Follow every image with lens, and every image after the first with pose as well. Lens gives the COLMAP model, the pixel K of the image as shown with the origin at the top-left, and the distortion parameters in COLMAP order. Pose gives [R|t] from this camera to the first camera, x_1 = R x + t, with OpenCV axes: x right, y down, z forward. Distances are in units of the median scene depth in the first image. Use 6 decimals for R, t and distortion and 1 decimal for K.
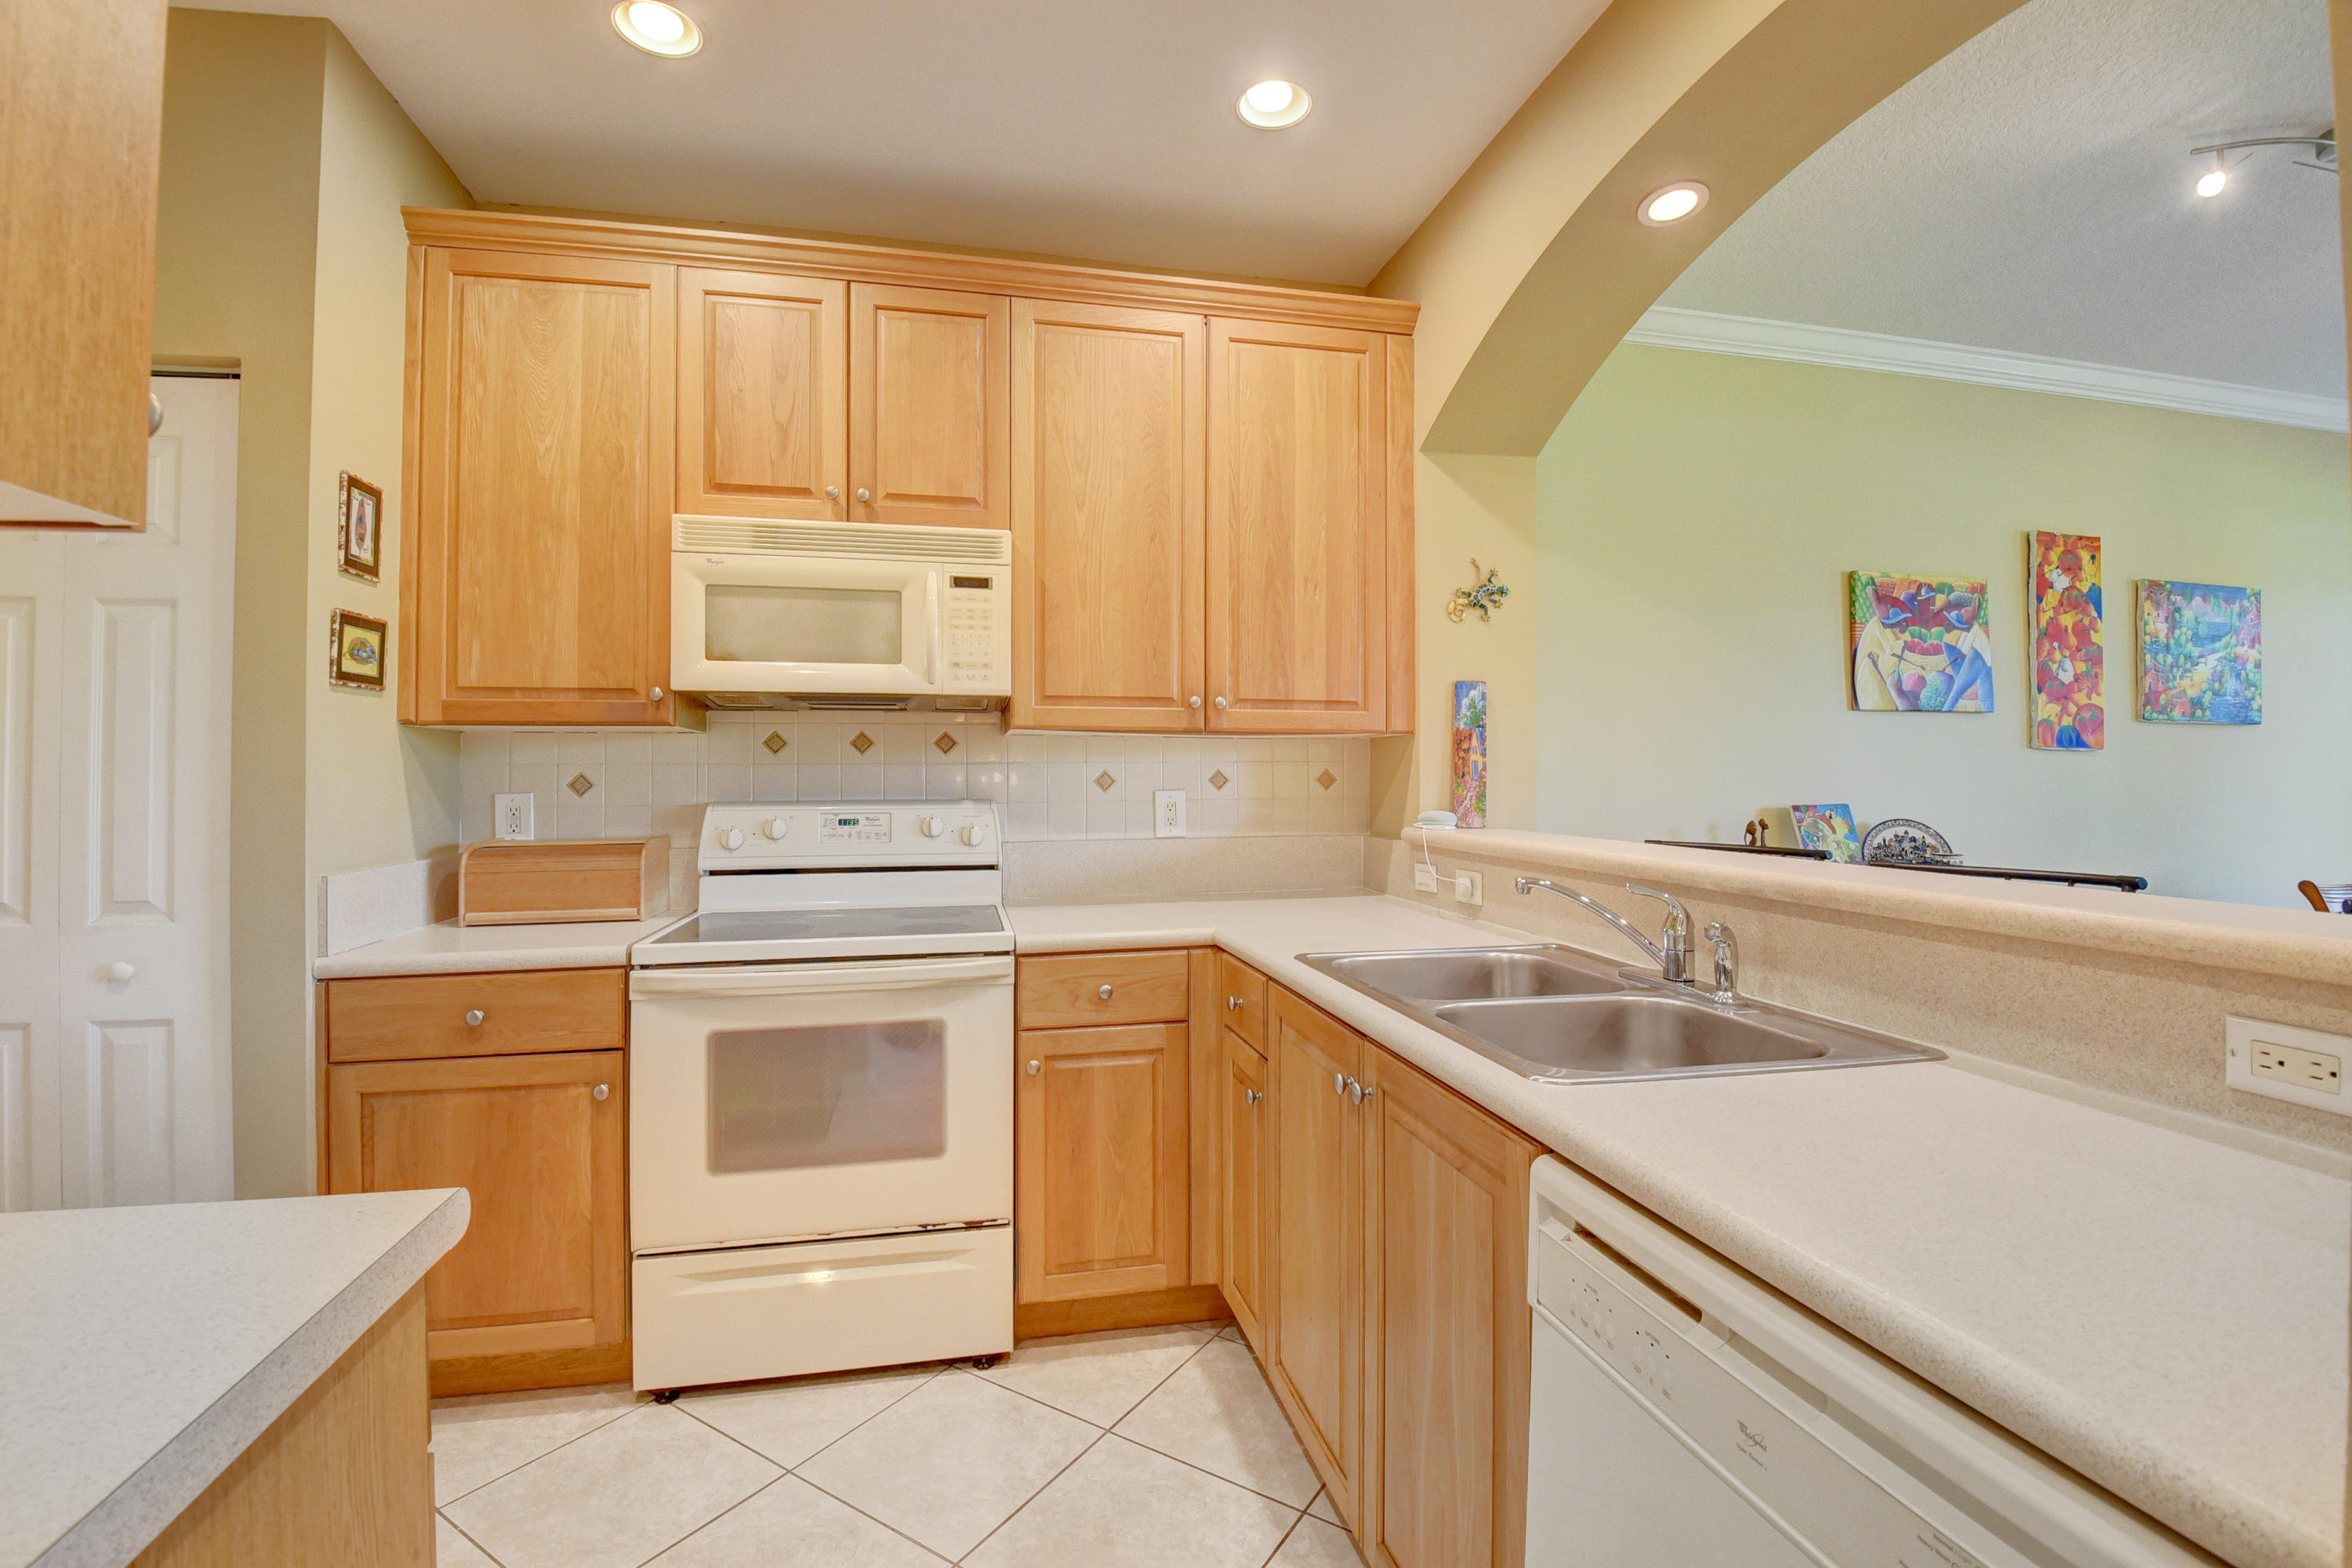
lens RADIAL K [[1035.8, 0, 1166.1], [0, 1035.8, 761.3], [0, 0, 1]] dist [-0.001458, -0.014717]
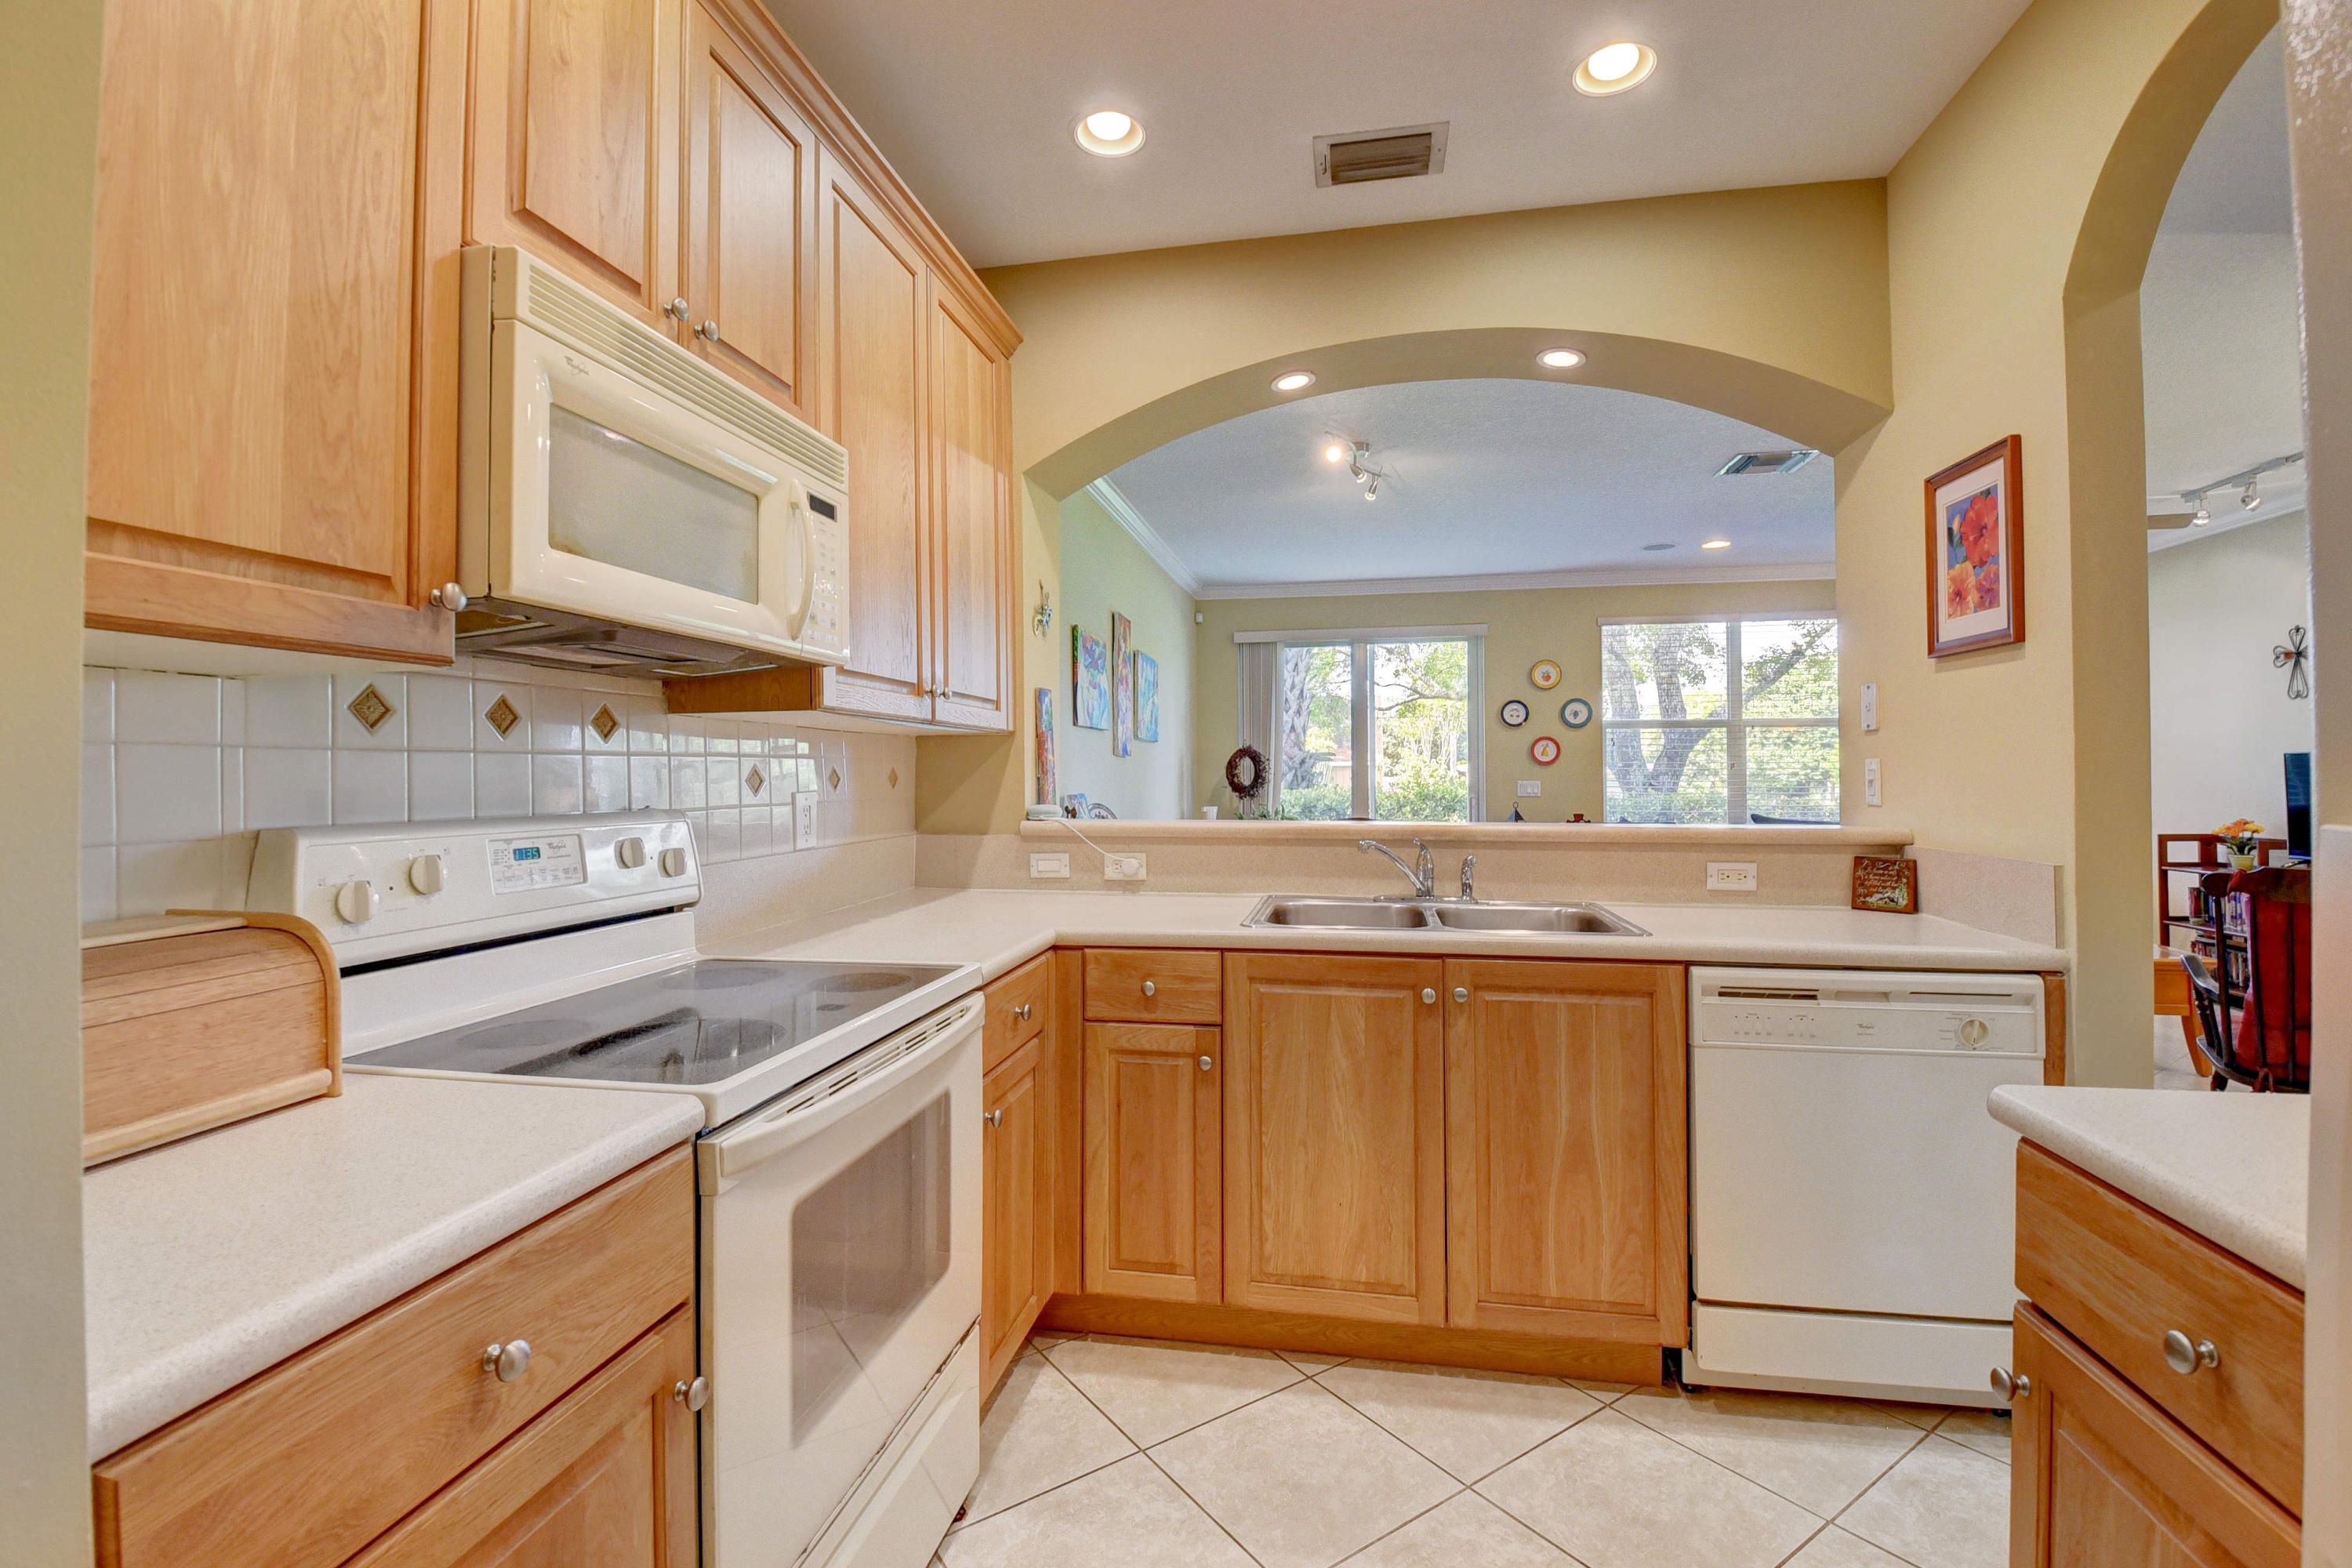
lens RADIAL K [[1035.8, 0, 1163.4], [0, 1035.8, 760.7], [0, 0, 1]] dist [-0.001458, -0.014717]
pose [[0.396276, 0.009260, 0.918085, -0.701403], [-0.007562, 0.999948, -0.006822, 0.008490], [-0.918100, -0.004239, 0.396325, 0.450906]]
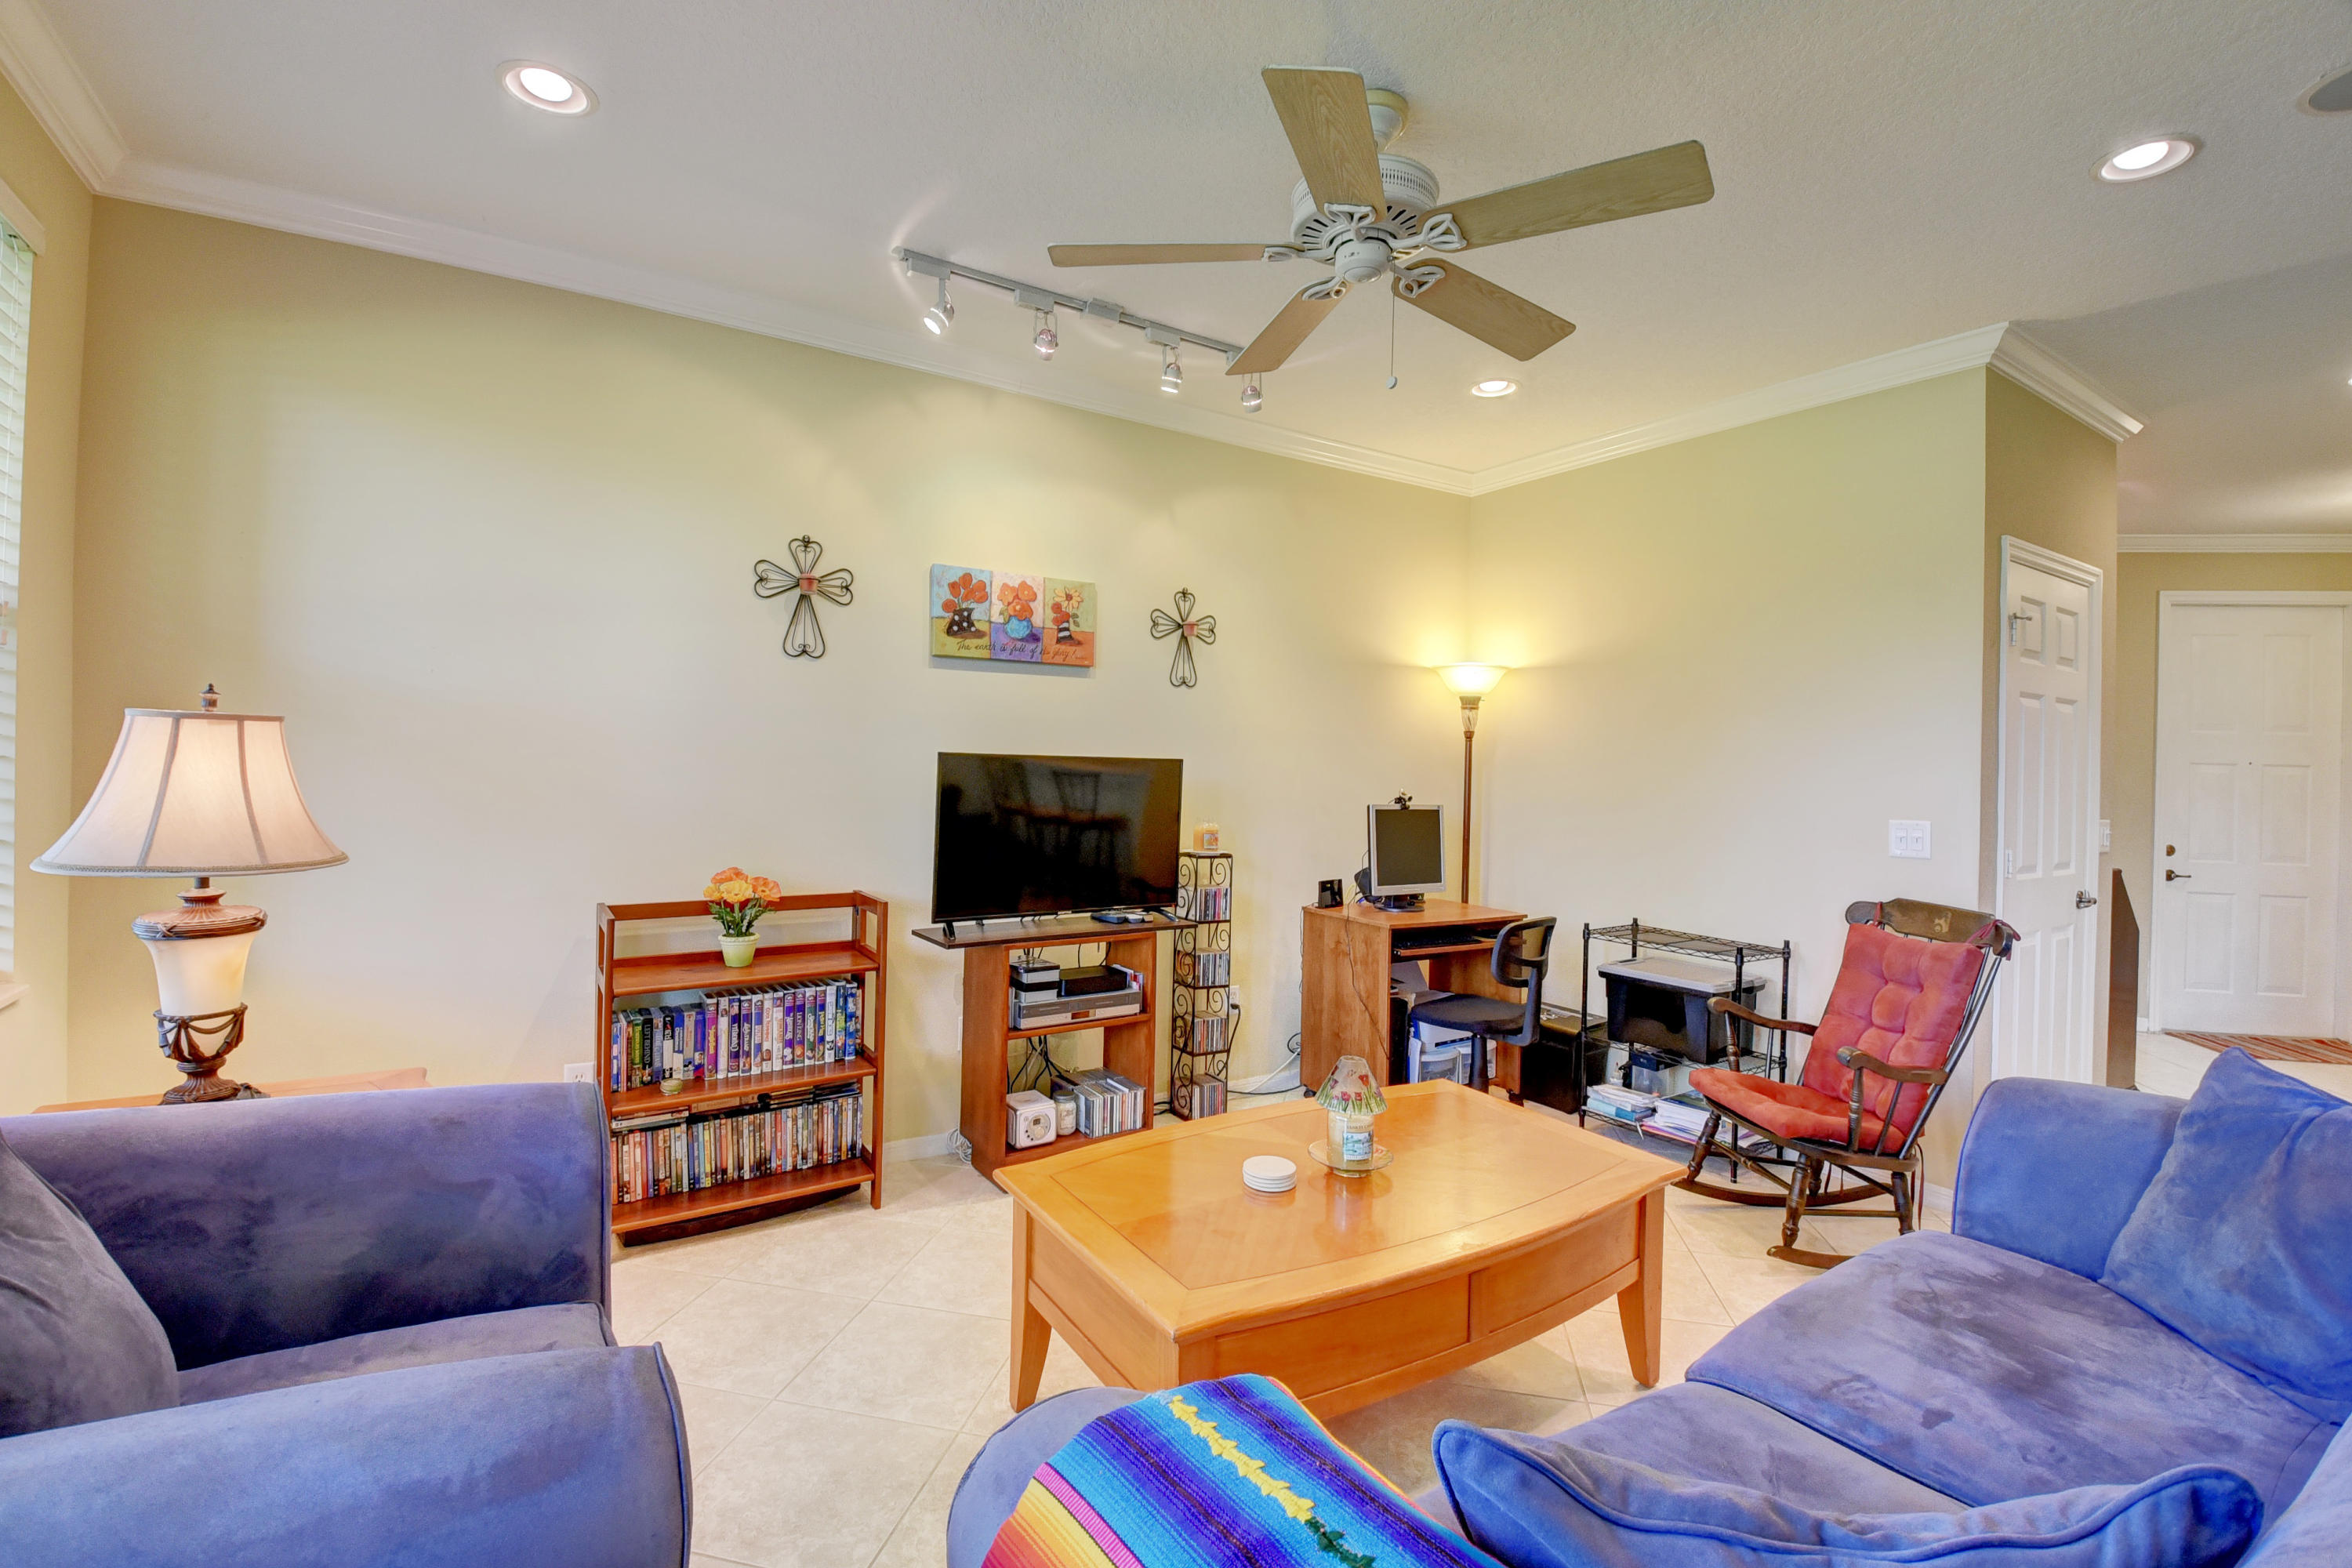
lens RADIAL K [[1035.8, 0, 1178.4], [0, 1035.8, 750.5], [0, 0, 1]] dist [-0.001458, -0.014717]
pose [[-0.935359, -0.032158, -0.352236, 2.009573], [-0.025197, 0.999386, -0.024329, -0.016504], [0.352802, -0.013881, -0.935595, 0.484542]]
